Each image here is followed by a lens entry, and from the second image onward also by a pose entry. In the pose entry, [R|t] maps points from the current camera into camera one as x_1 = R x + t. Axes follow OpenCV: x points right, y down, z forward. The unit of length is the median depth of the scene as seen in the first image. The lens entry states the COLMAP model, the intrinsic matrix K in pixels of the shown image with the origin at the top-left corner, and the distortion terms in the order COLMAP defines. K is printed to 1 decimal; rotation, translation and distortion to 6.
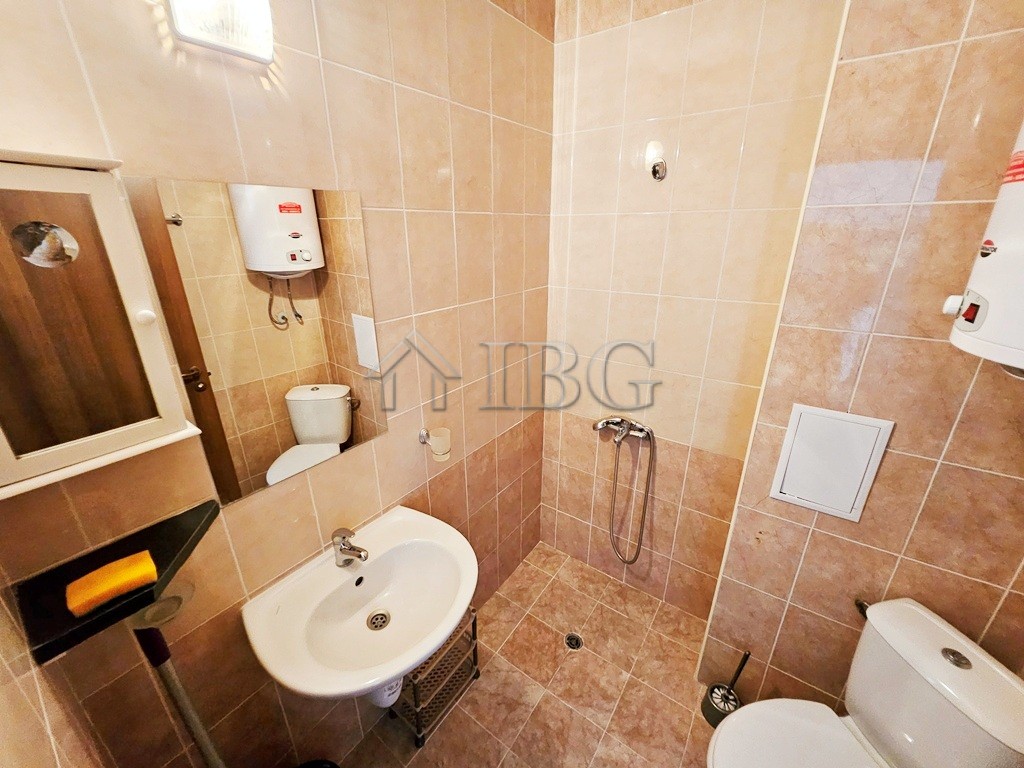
lens RADIAL K [[402.8, 0, 502.8], [0, 402.8, 378.9], [0, 0, 1]] dist [-0.005078, -0.000624]
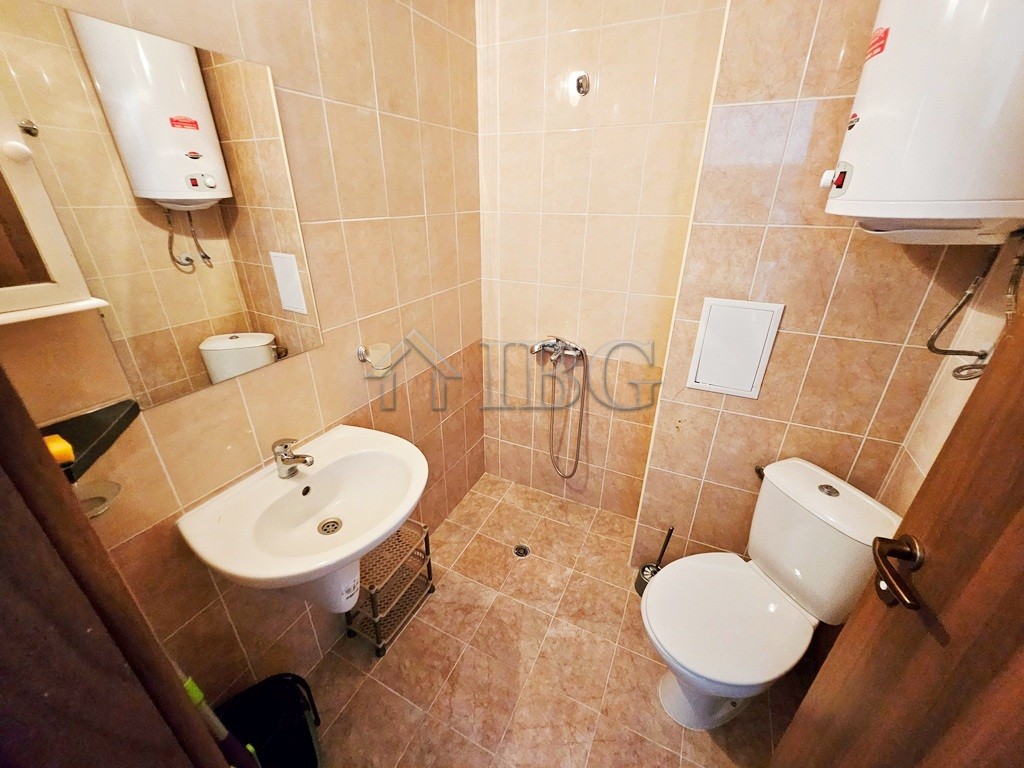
lens RADIAL K [[402.8, 0, 503.3], [0, 402.8, 385.0], [0, 0, 1]] dist [-0.005078, -0.000624]
pose [[0.985601, -0.060858, 0.157754, -0.017510], [0.049455, 0.995939, 0.075230, 0.160085], [-0.161692, -0.066345, 0.984609, -0.023109]]
